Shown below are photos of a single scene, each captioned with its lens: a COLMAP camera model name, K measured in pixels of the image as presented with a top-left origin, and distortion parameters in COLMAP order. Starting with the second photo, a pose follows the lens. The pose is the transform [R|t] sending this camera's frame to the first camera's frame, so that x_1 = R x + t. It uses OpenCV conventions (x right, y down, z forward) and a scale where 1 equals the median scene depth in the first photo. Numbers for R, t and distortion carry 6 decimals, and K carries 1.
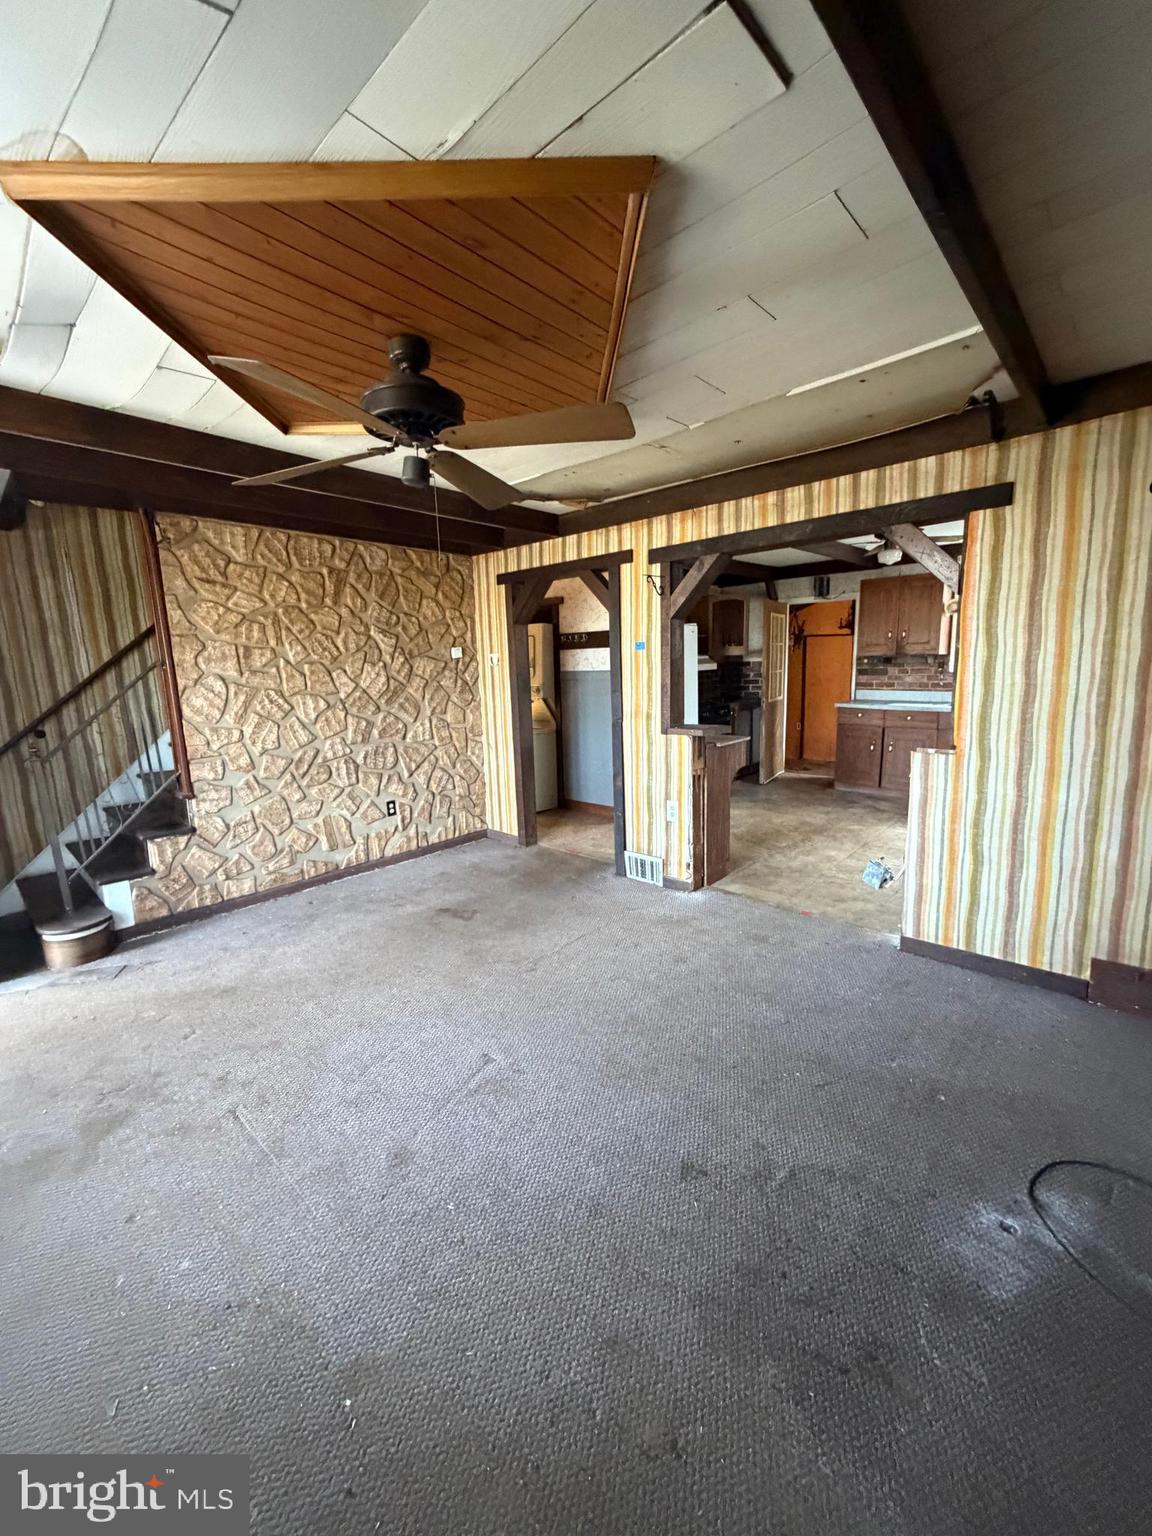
lens RADIAL K [[611.6, 0, 576.7], [0, 611.6, 765.0], [0, 0, 1]] dist [-0.001739, -0.000099]
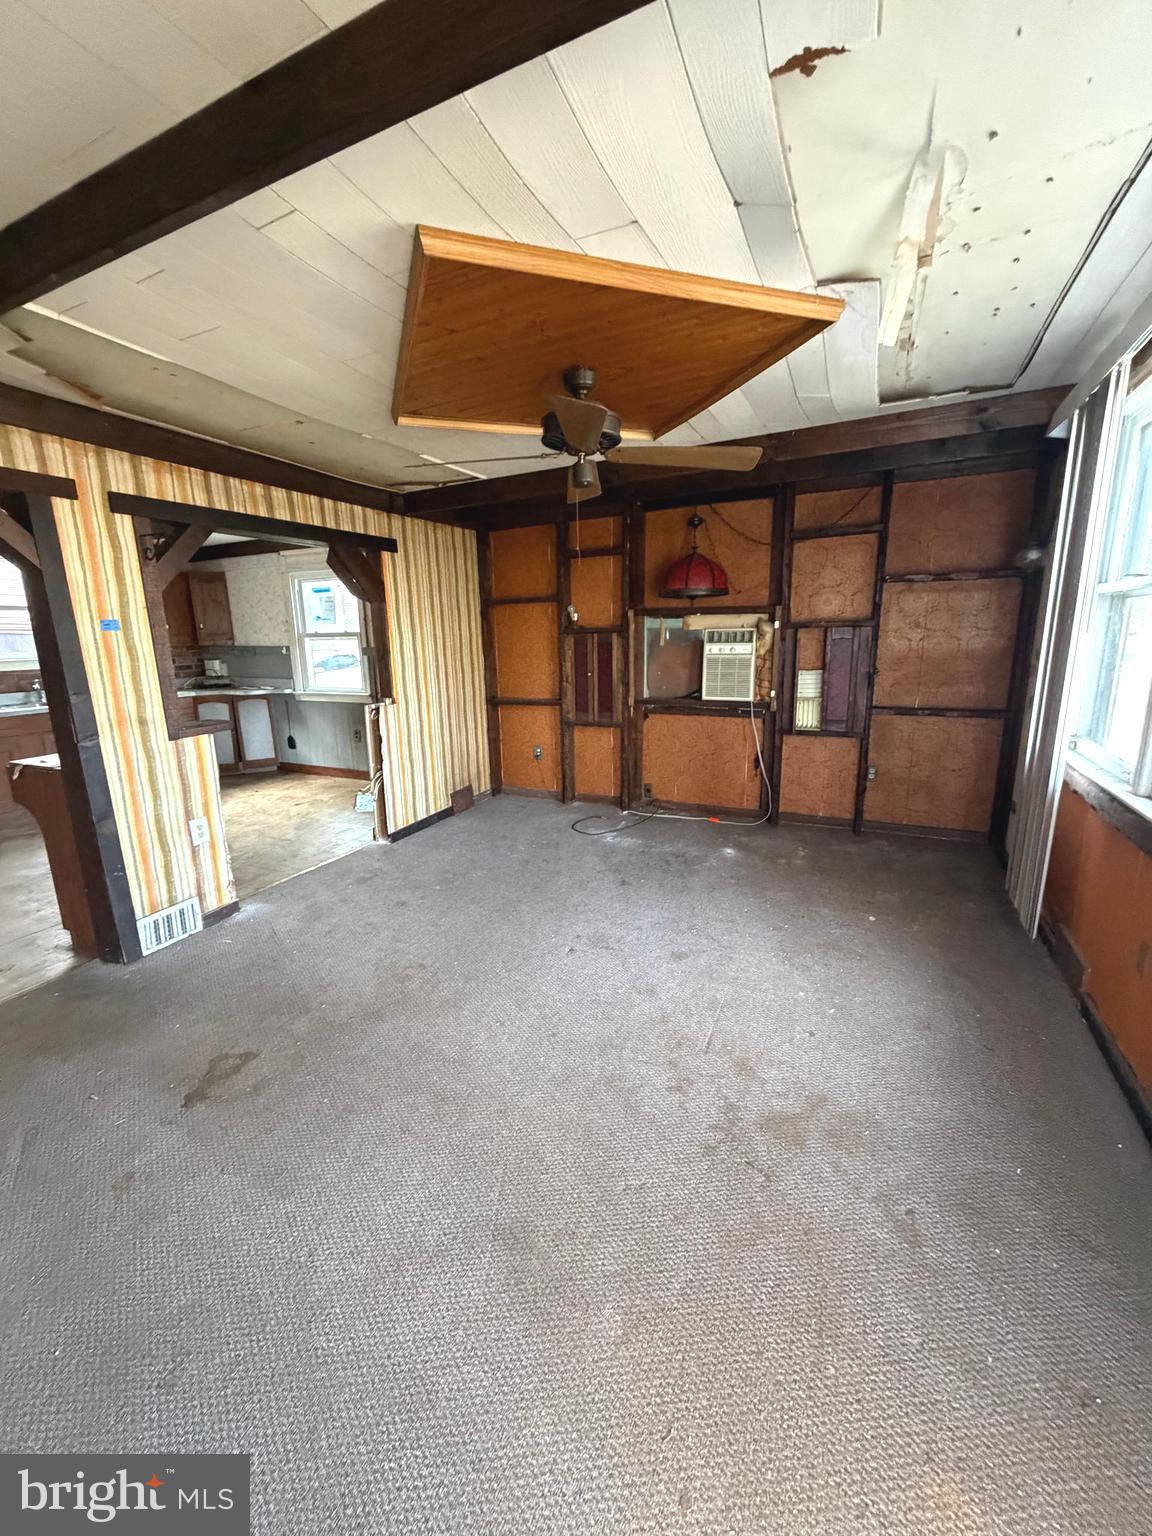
lens RADIAL K [[611.6, 0, 576.1], [0, 611.6, 764.8], [0, 0, 1]] dist [-0.001739, -0.000099]
pose [[-0.292979, -0.165674, 0.941656, -0.746785], [0.191669, 0.954704, 0.227604, -0.098471], [-0.936710, 0.247169, -0.247954, 0.714103]]
